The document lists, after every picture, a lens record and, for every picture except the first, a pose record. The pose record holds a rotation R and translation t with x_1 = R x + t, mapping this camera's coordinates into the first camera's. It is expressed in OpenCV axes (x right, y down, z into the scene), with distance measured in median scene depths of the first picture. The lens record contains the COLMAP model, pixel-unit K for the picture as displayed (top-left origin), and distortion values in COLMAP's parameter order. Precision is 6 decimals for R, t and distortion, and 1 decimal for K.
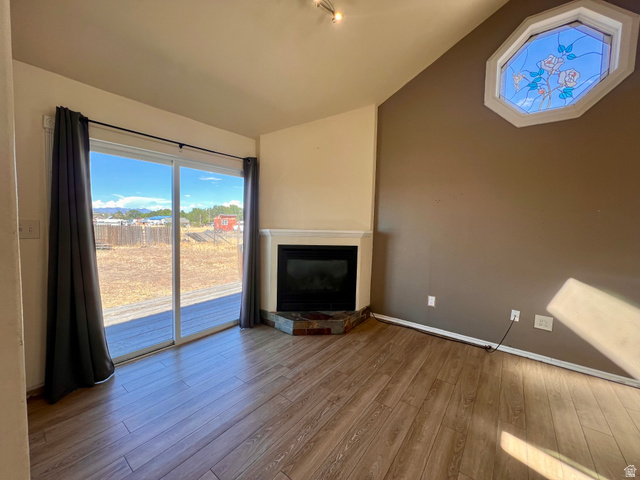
lens RADIAL K [[256.2, 0, 318.0], [0, 256.2, 237.4], [0, 0, 1]] dist [-0.003039, 0.000866]
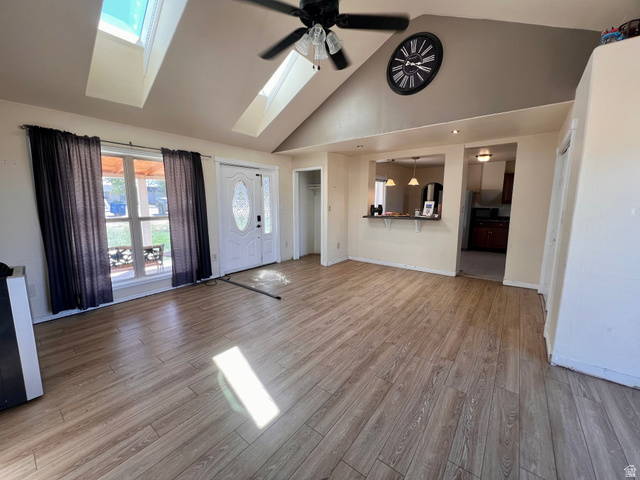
lens RADIAL K [[256.2, 0, 318.3], [0, 256.2, 237.6], [0, 0, 1]] dist [-0.003039, 0.000866]
pose [[-0.999603, -0.027463, 0.006371, 0.306684], [-0.025651, 0.979737, 0.198637, -0.066697], [-0.011697, 0.198395, -0.980052, 1.026813]]
